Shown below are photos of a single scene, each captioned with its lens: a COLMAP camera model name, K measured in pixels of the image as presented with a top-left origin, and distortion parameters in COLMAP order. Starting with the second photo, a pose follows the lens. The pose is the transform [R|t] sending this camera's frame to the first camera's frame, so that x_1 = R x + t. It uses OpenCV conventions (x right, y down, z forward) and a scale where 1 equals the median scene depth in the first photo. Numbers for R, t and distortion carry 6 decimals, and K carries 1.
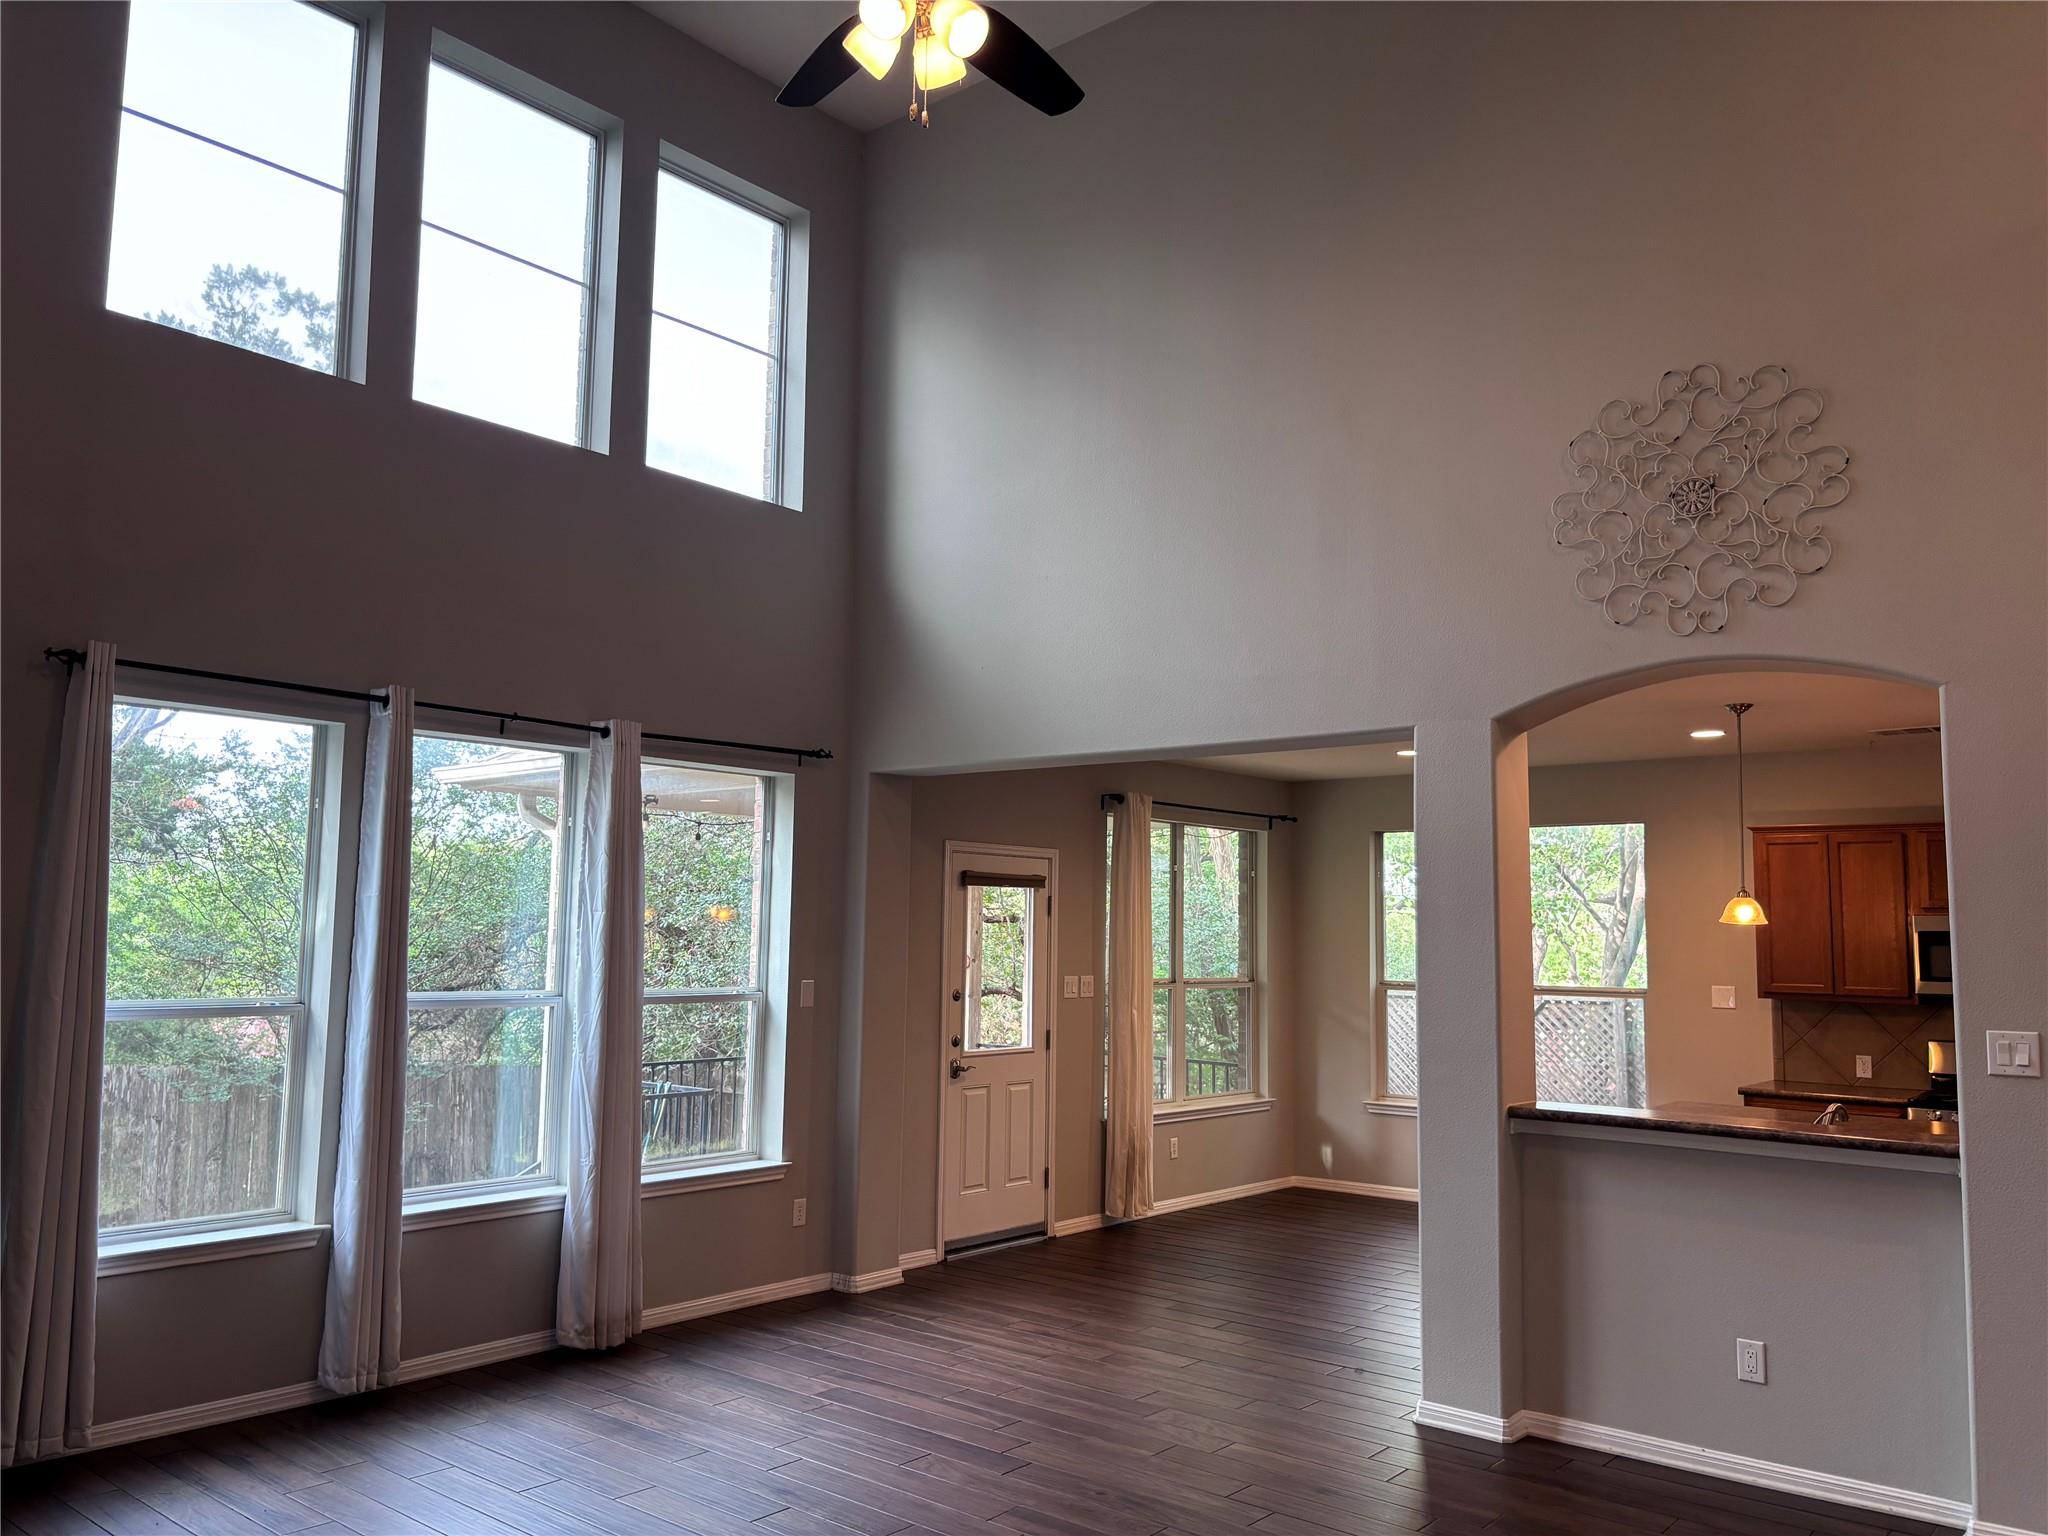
lens RADIAL K [[1553.4, 0, 1021.6], [0, 1553.4, 779.9], [0, 0, 1]] dist [0.043058, -0.027909]
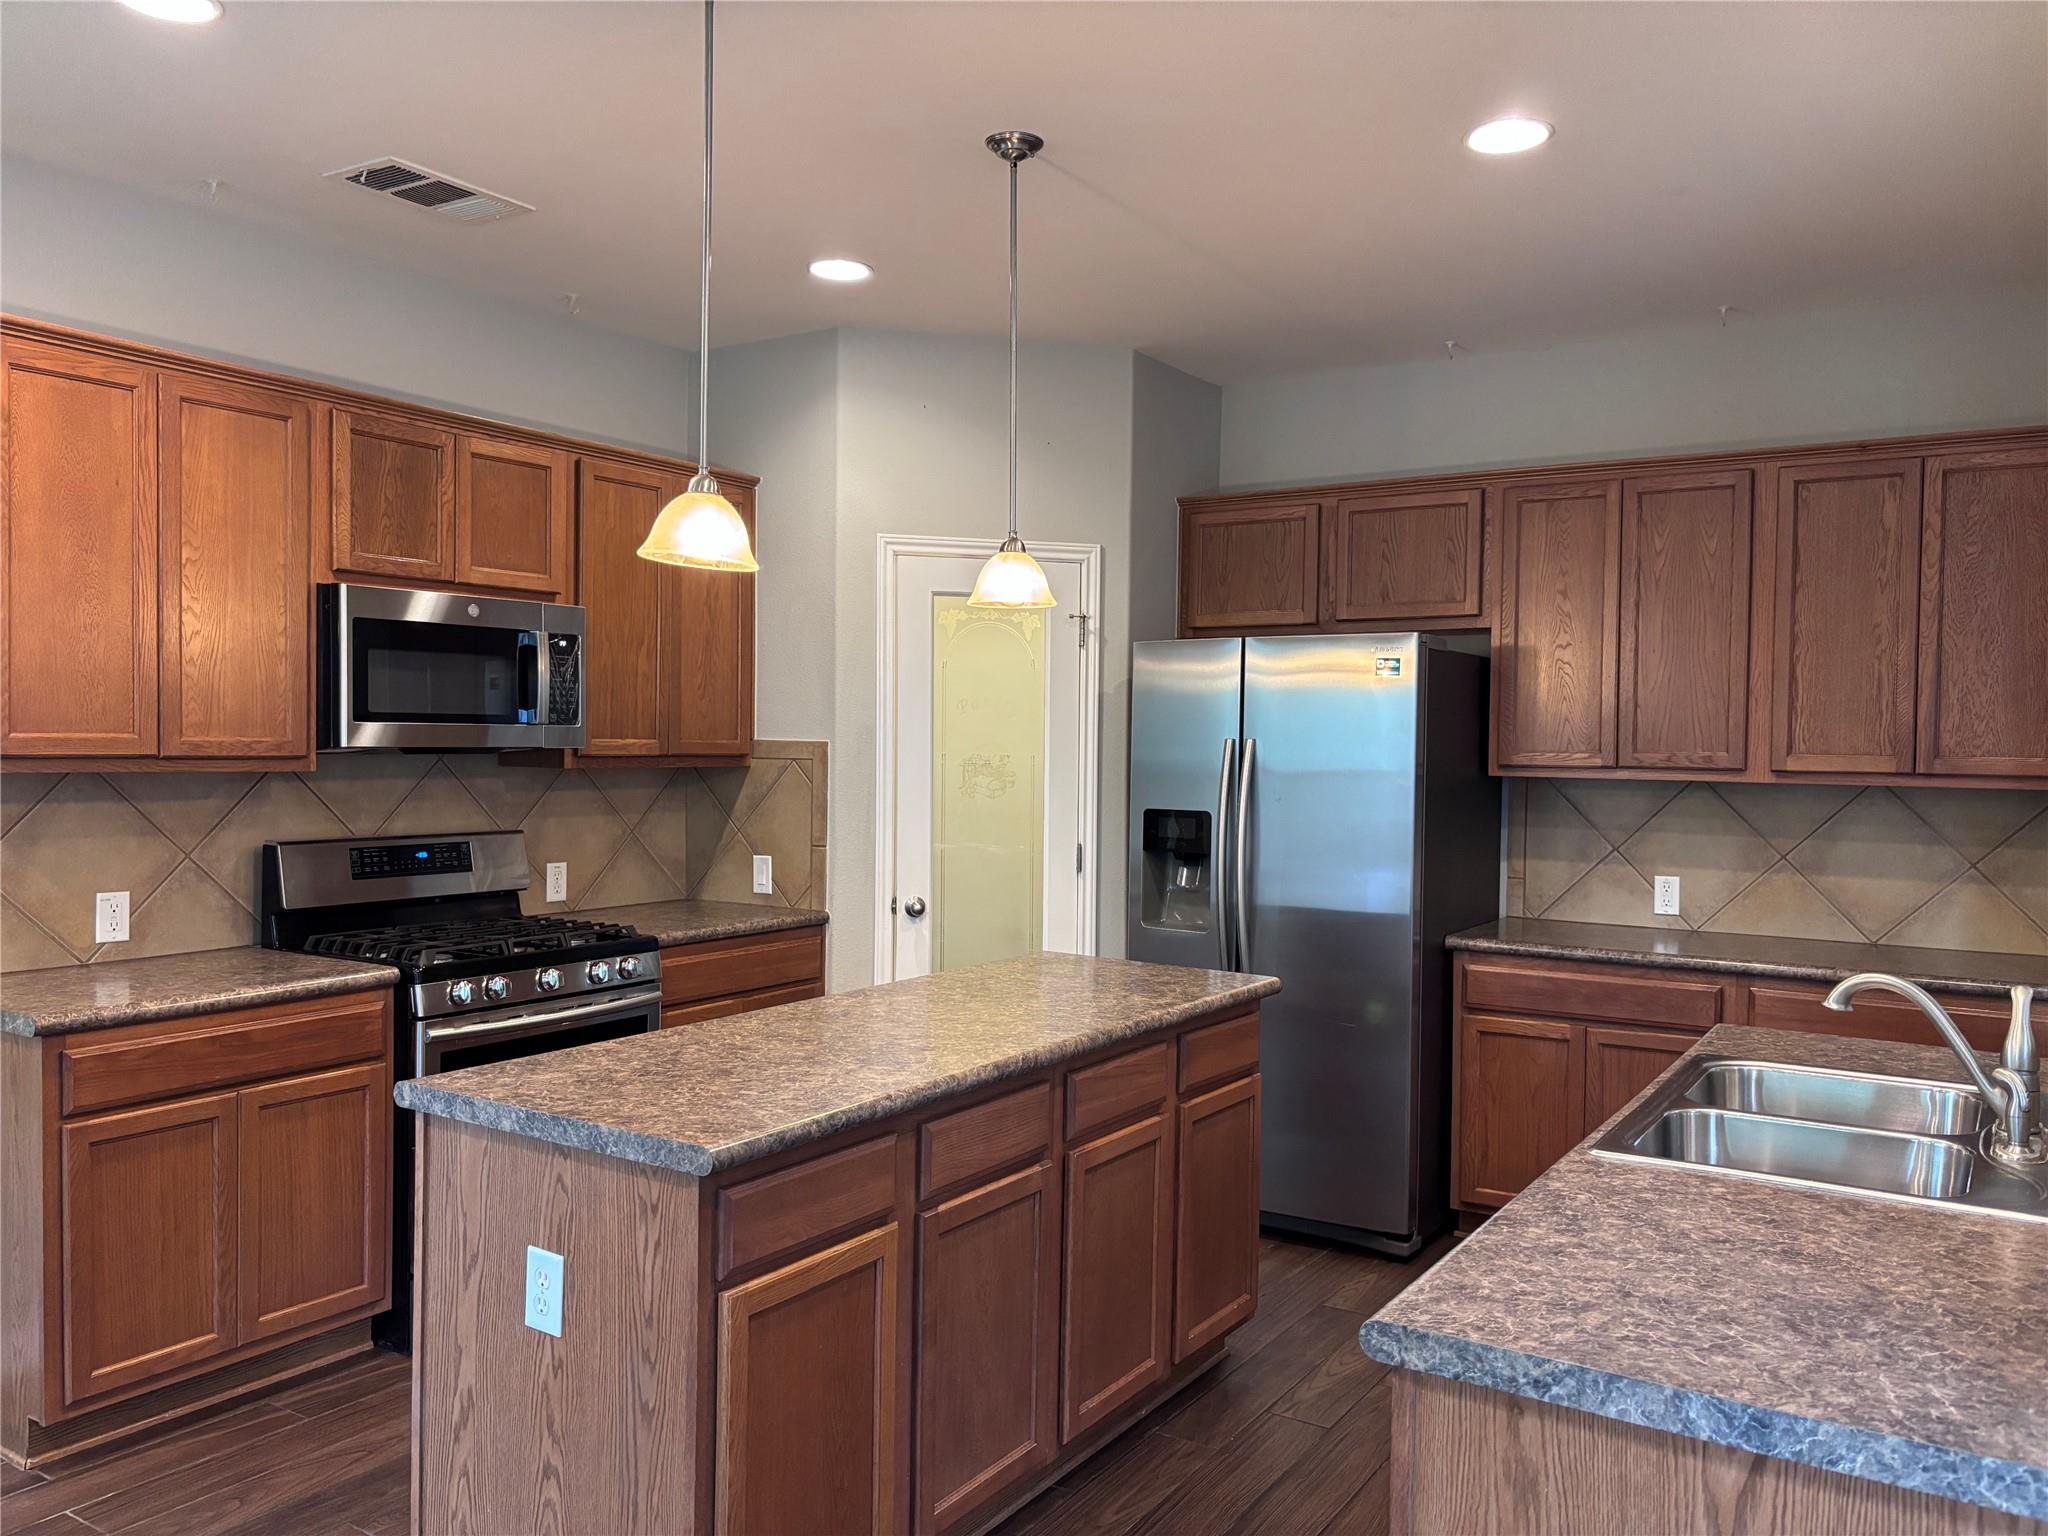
lens RADIAL K [[1553.4, 0, 1035.7], [0, 1553.4, 781.1], [0, 0, 1]] dist [0.043058, -0.027909]
pose [[-0.134396, -0.040878, 0.990084, 0.081600], [-0.112938, 0.993270, 0.025680, 0.122774], [-0.984471, -0.108367, -0.138109, 0.955057]]
